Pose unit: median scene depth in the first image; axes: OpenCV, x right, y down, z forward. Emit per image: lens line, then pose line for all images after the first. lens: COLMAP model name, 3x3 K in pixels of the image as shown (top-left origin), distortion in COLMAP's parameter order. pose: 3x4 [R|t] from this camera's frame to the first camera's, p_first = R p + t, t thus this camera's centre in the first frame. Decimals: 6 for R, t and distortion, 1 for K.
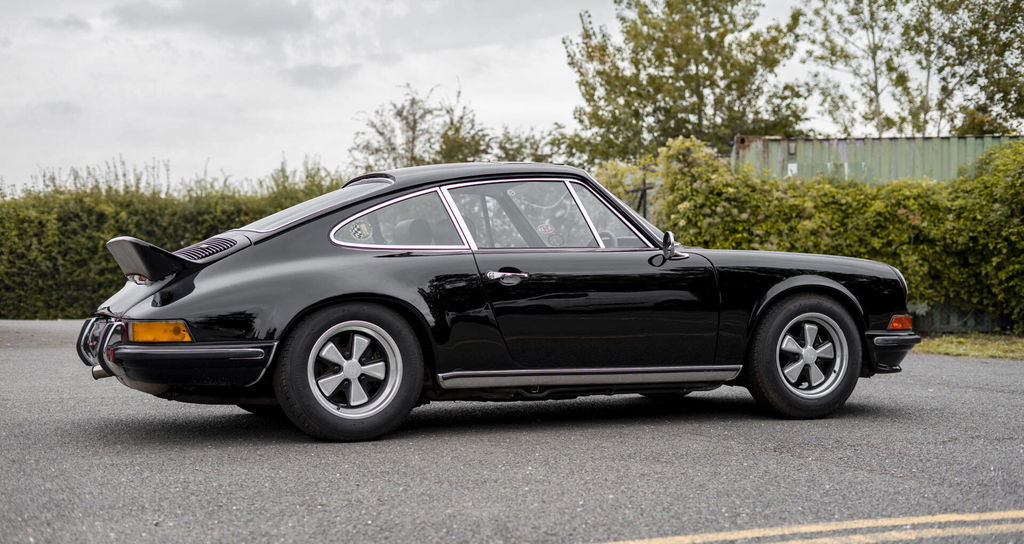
lens RADIAL K [[1523.1, 0, 512.7], [0, 1523.1, 273.6], [0, 0, 1]] dist [-0.024496, 0.000000]
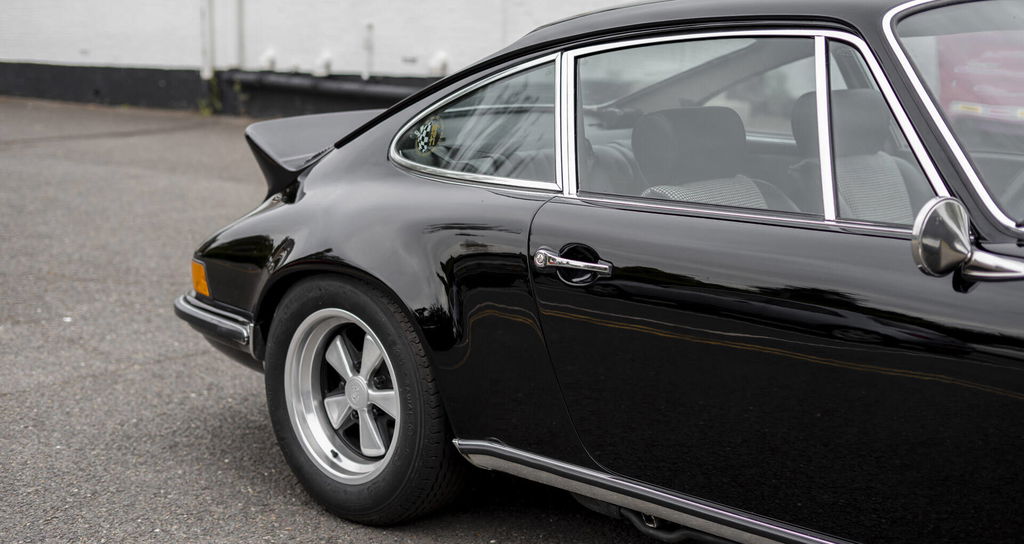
lens RADIAL K [[1523.1, 0, 511.6], [0, 1523.1, 270.9], [0, 0, 1]] dist [-0.024496, 0.000000]
pose [[0.415047, 0.160224, -0.895580, 0.338848], [-0.006202, 0.984846, 0.173320, -0.063719], [0.909779, -0.066381, 0.409751, 0.698385]]
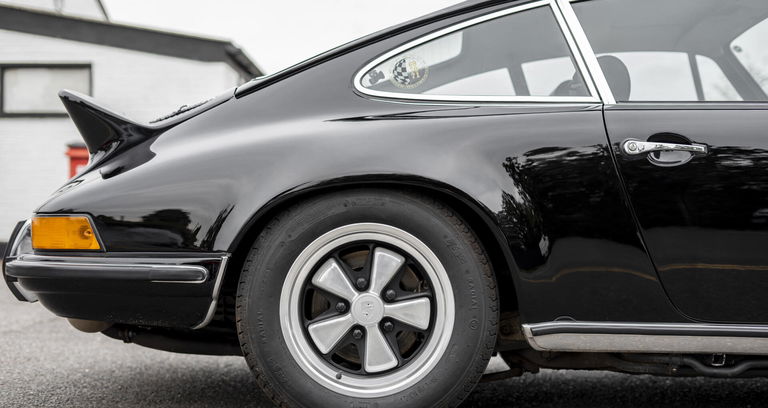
lens RADIAL K [[1142.3, 0, 378.4], [0, 1142.3, 207.7], [0, 0, 1]] dist [-0.024496, 0.000000]
pose [[0.919616, 0.014442, -0.392552, 0.054675], [-0.018079, 0.999821, -0.005570, 0.023198], [0.392401, 0.012219, 0.919713, 0.514338]]
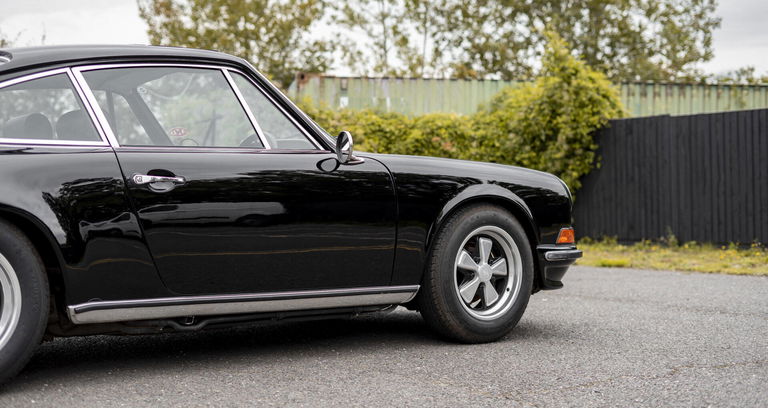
lens RADIAL K [[1142.3, 0, 396.6], [0, 1142.3, 167.5], [0, 0, 1]] dist [-0.024496, 0.000000]
pose [[0.962887, 0.013192, 0.269581, -0.039052], [-0.007160, 0.999702, -0.023345, 0.006925], [-0.269809, 0.020549, 0.962695, 0.340499]]
